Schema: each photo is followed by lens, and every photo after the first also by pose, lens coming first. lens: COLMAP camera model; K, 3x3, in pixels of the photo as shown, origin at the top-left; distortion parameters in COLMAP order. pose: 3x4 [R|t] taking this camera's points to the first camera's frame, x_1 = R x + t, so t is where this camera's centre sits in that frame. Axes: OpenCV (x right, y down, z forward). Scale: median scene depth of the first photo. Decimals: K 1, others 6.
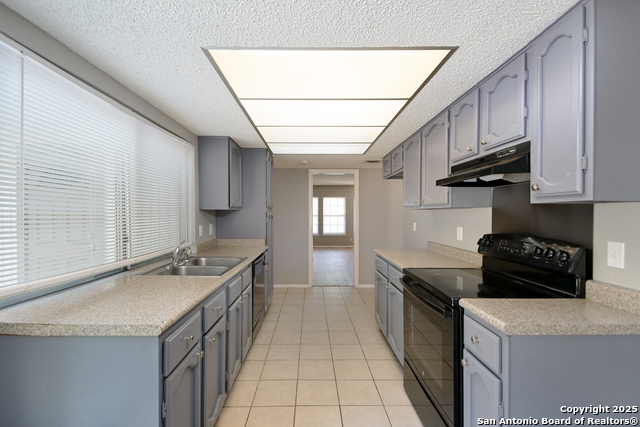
lens RADIAL K [[283.8, 0, 317.2], [0, 283.8, 214.1], [0, 0, 1]] dist [0.013988, -0.002544]
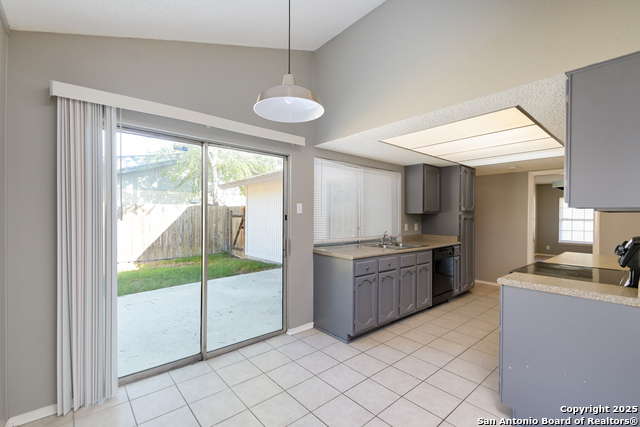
lens RADIAL K [[283.8, 0, 322.0], [0, 283.8, 215.7], [0, 0, 1]] dist [0.013988, -0.002544]
pose [[0.664836, 0.004959, -0.746973, 0.429658], [-0.008419, 0.999964, -0.000855, 0.001357], [0.746942, 0.006857, 0.664854, -0.352619]]
